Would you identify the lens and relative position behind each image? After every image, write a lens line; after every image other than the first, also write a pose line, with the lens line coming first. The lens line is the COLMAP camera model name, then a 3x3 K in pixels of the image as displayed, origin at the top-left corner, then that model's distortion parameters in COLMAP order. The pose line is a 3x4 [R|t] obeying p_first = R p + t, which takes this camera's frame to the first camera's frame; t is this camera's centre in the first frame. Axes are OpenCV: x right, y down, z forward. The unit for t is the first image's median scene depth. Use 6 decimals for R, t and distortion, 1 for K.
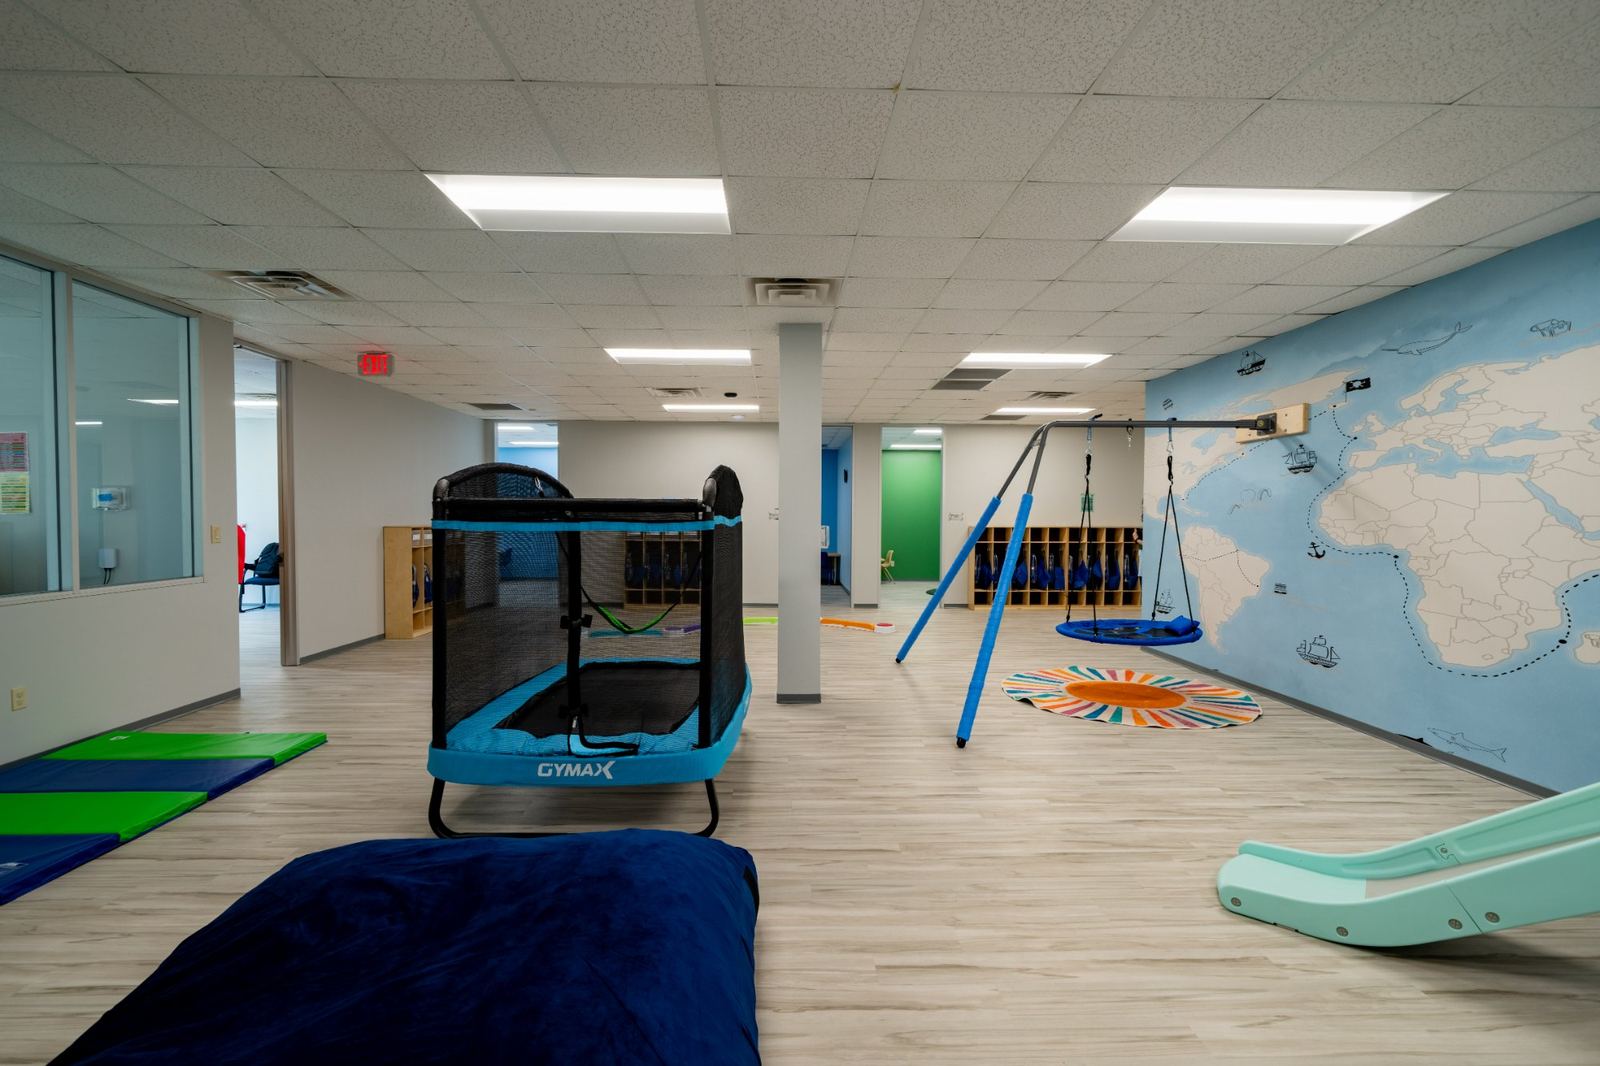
lens RADIAL K [[725.6, 0, 797.8], [0, 725.6, 531.3], [0, 0, 1]] dist [0.001604, 0.000083]
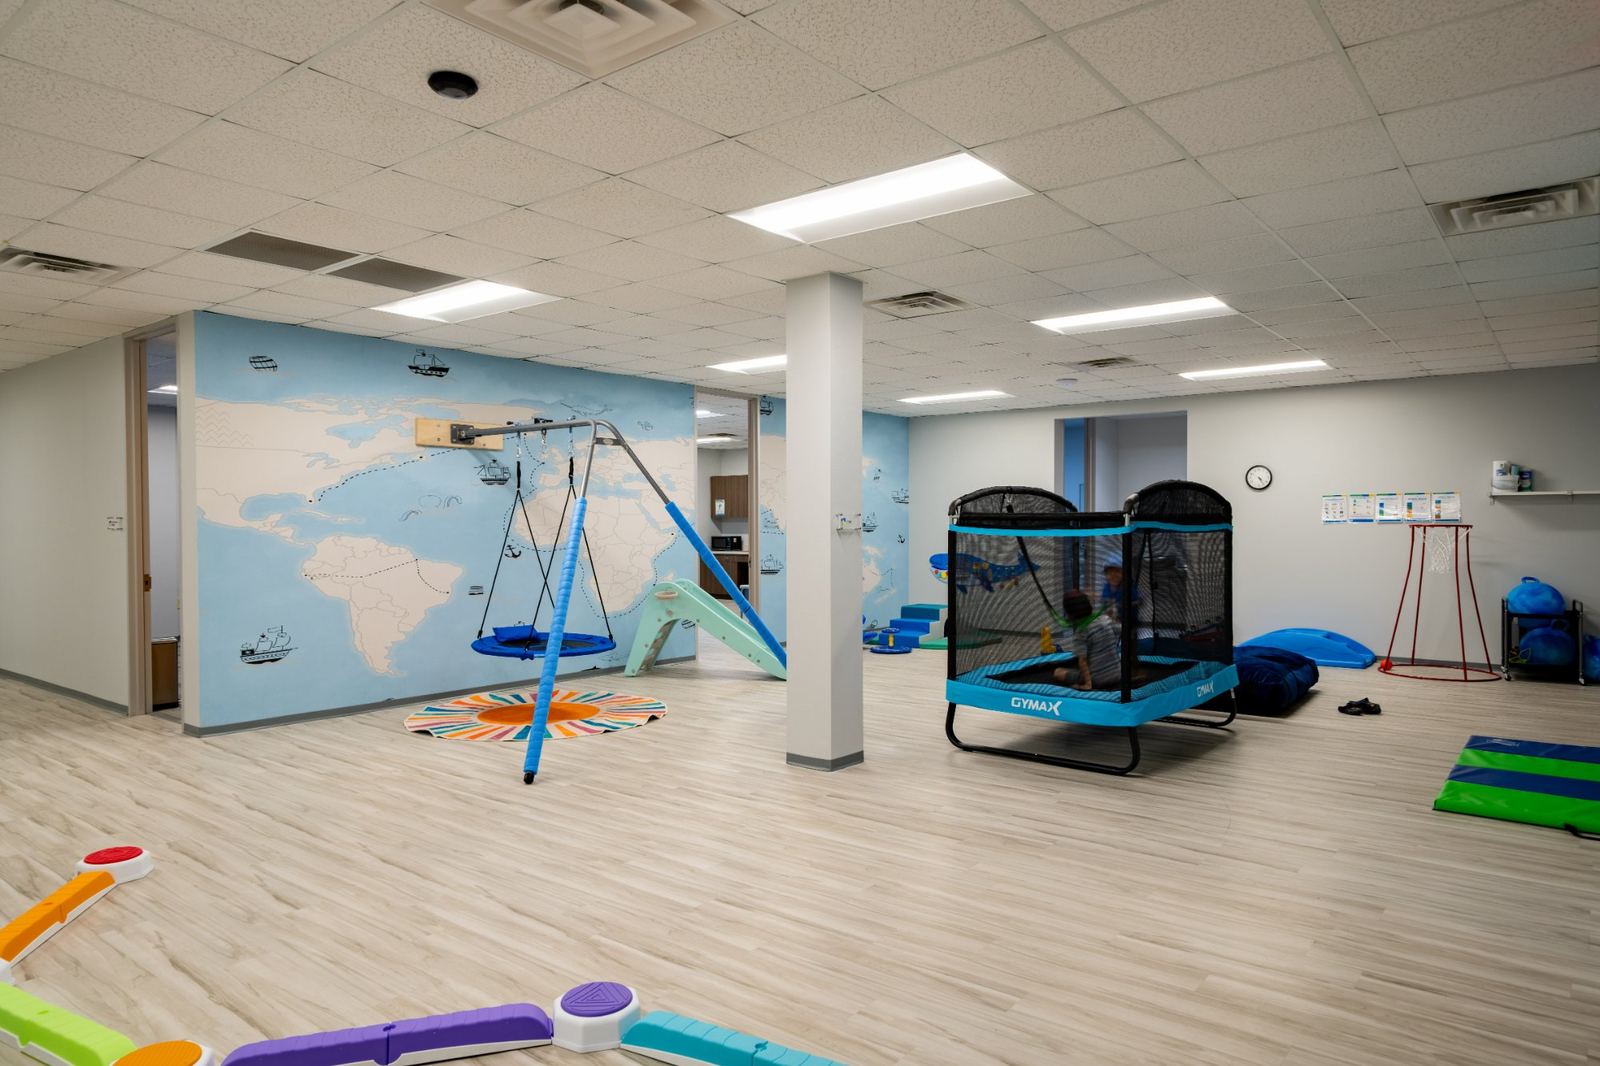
lens RADIAL K [[725.6, 0, 800.1], [0, 725.6, 530.6], [0, 0, 1]] dist [0.001604, 0.000083]
pose [[-0.692793, -0.005974, 0.721111, -0.437210], [0.017919, 0.999514, 0.025496, -0.027751], [-0.720913, 0.030585, -0.692350, 1.378398]]
